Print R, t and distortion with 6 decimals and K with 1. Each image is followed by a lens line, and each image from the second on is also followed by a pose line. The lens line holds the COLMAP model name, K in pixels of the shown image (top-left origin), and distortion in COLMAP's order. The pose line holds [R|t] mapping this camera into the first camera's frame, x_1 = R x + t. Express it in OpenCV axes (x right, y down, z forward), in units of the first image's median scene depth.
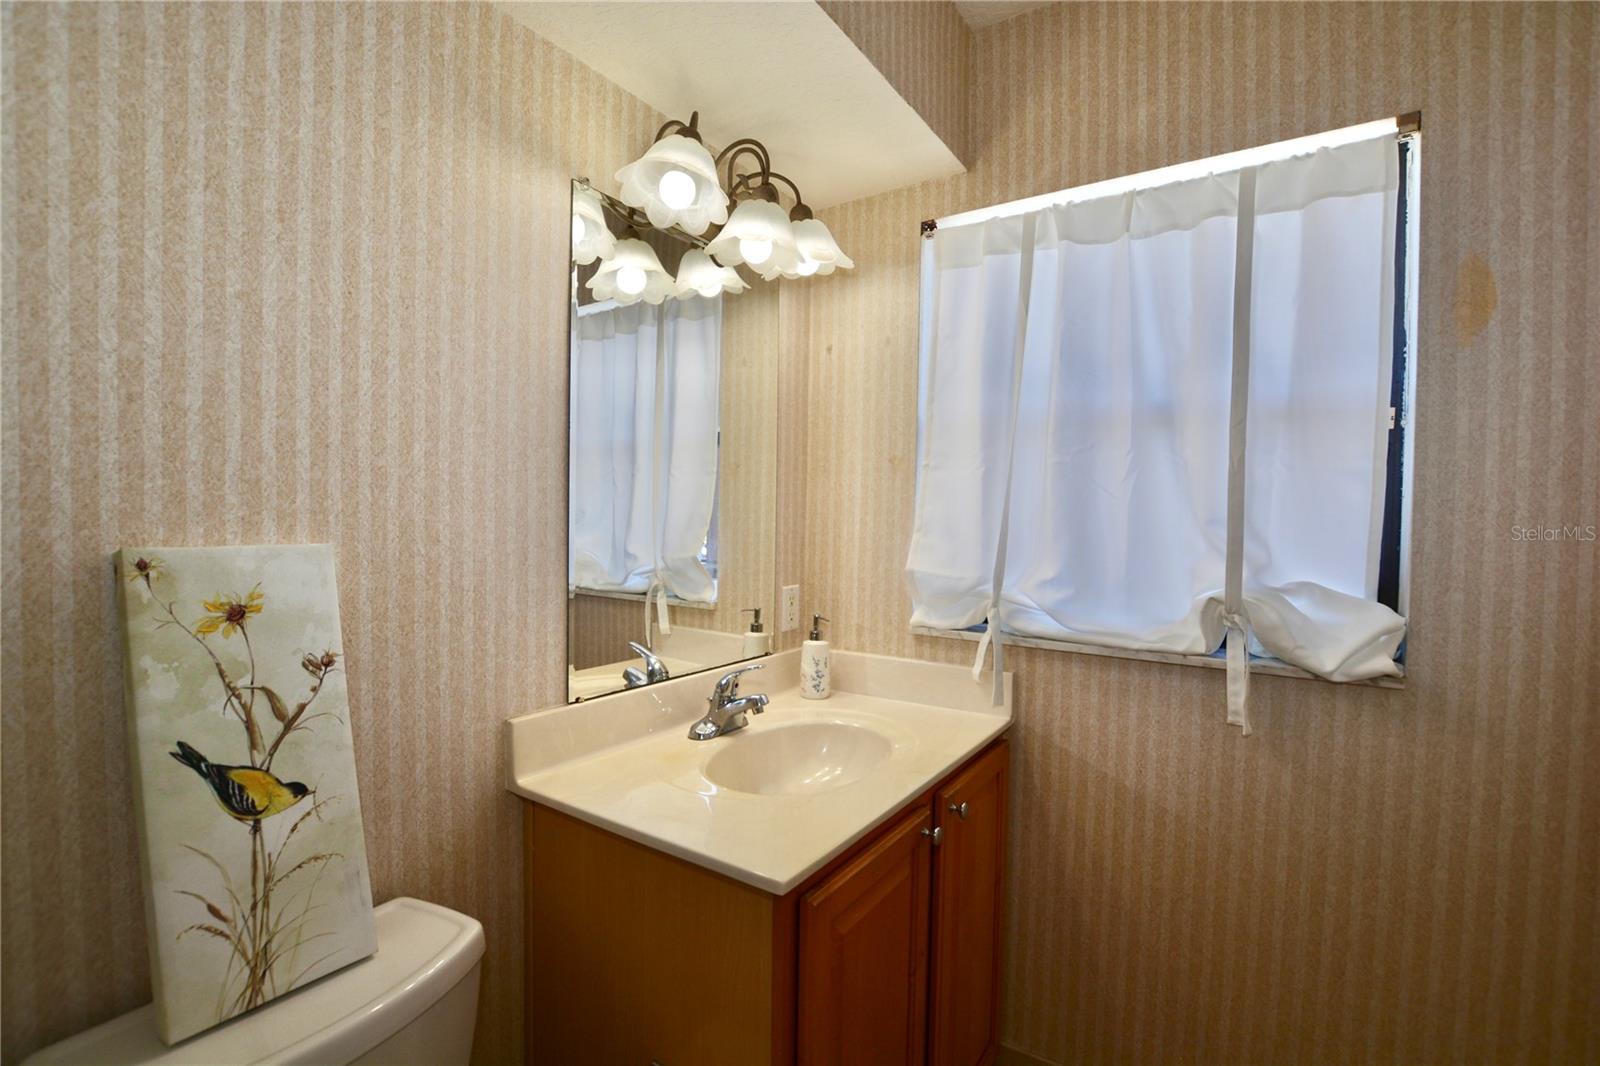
lens RADIAL K [[705.5, 0, 798.9], [0, 705.5, 542.6], [0, 0, 1]] dist [-0.038913, 0.006940]
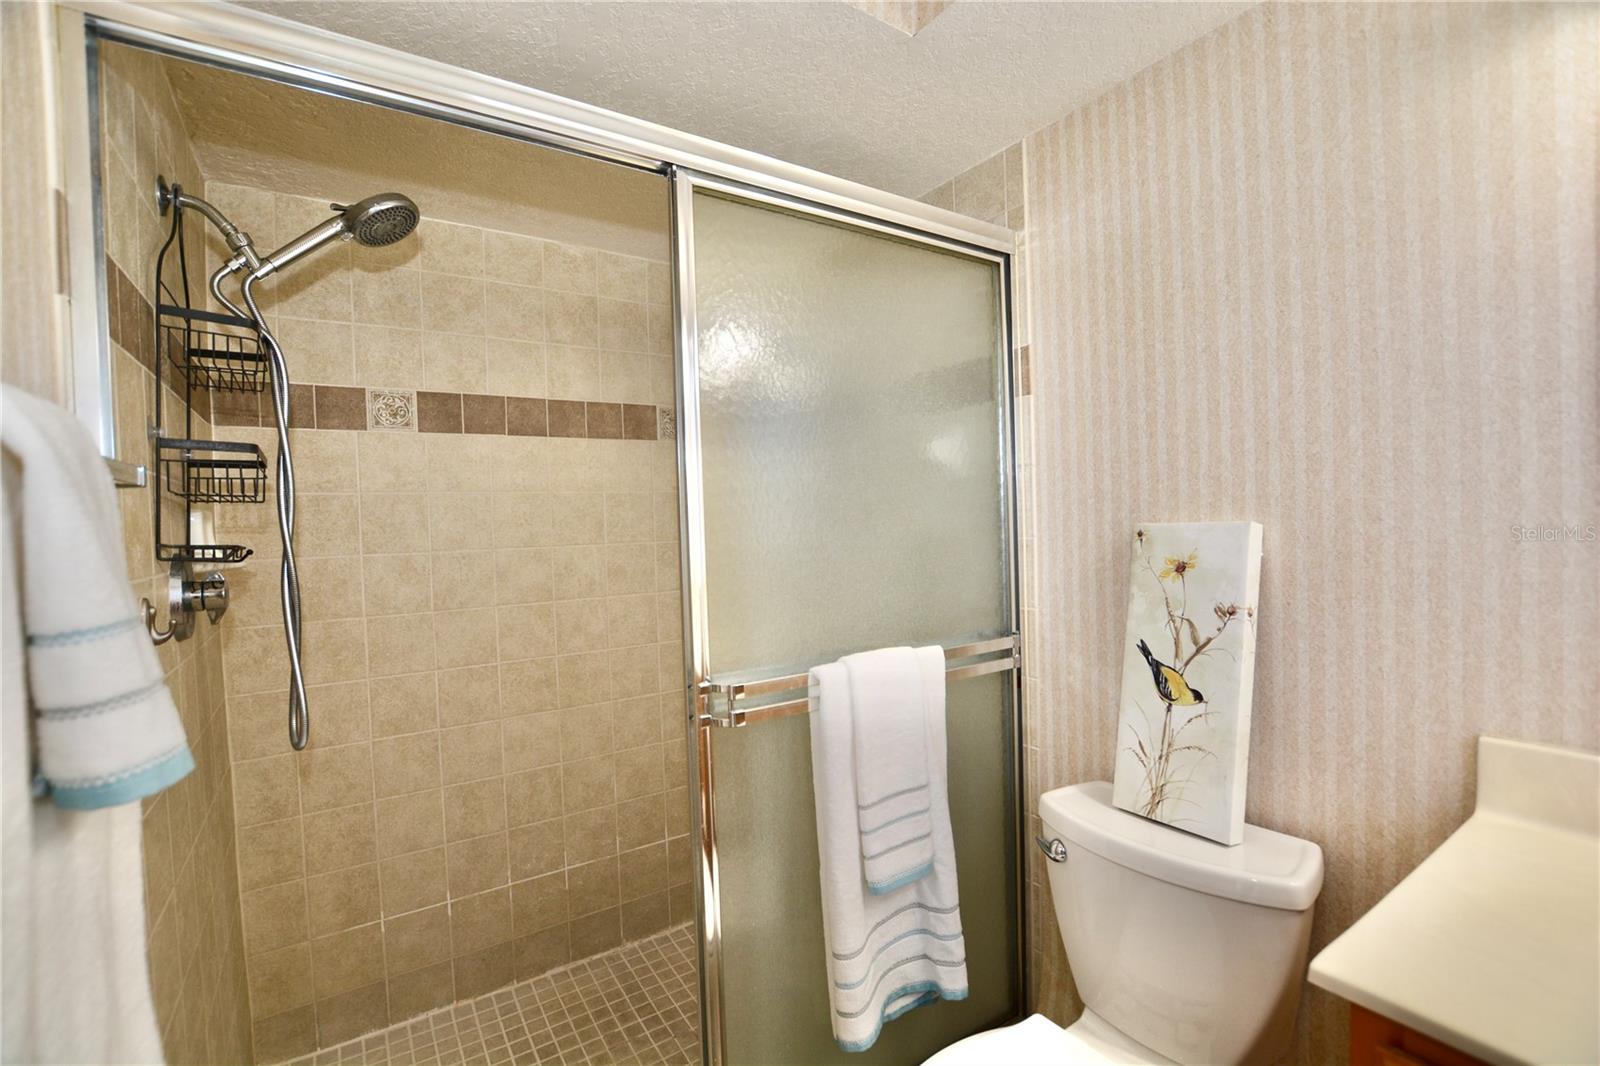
lens RADIAL K [[705.5, 0, 798.9], [0, 705.5, 542.6], [0, 0, 1]] dist [-0.038913, 0.006940]
pose [[-0.379947, 0.026747, -0.924622, 0.826002], [-0.003565, 0.999532, 0.030378, 0.004405], [0.925001, 0.014838, -0.379674, 0.728391]]
